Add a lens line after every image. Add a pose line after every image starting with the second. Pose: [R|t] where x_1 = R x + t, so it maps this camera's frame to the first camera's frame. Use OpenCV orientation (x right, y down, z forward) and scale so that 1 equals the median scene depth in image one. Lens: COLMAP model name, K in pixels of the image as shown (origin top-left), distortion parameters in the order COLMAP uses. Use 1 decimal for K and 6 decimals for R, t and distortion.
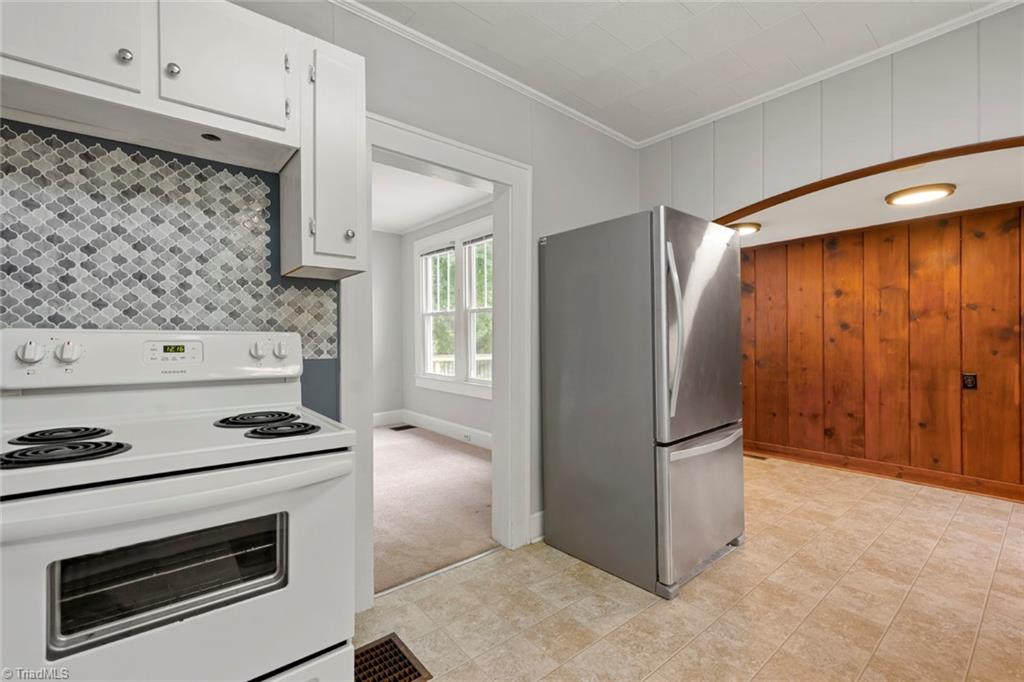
lens RADIAL K [[449.1, 0, 512.0], [0, 449.1, 339.9], [0, 0, 1]] dist [0.006474, 0.000108]
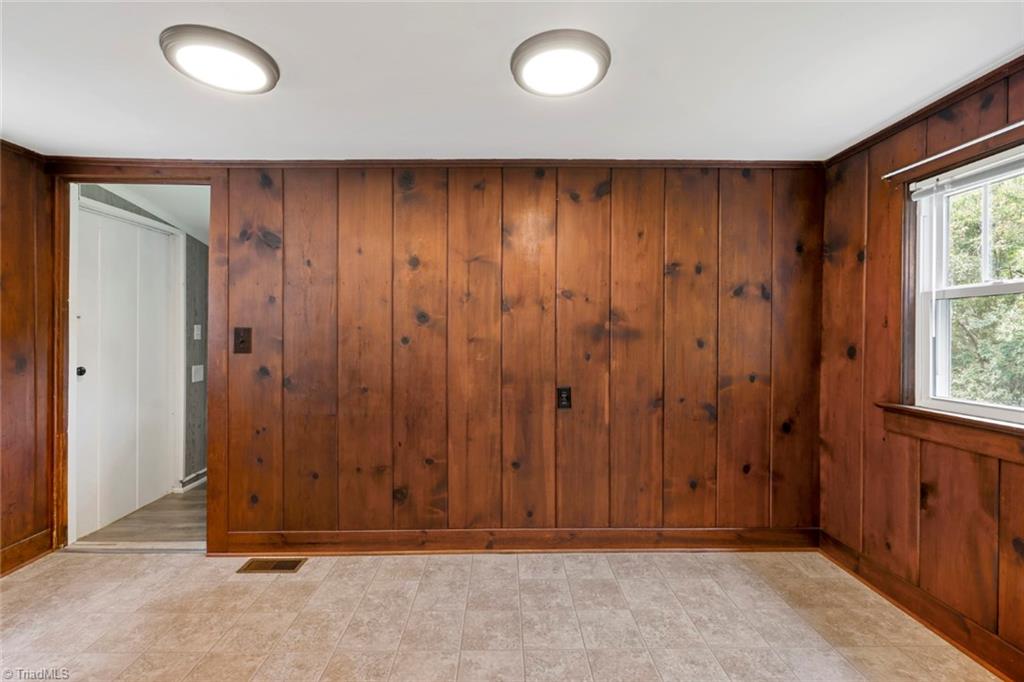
lens RADIAL K [[429.0, 0, 506.6], [0, 429.0, 340.9], [0, 0, 1]] dist [0.000031, 0.000419]
pose [[0.621505, 0.006450, 0.783383, 0.371737], [-0.003395, 0.999979, -0.005540, 0.004703], [-0.783403, 0.000784, 0.621514, 0.577653]]
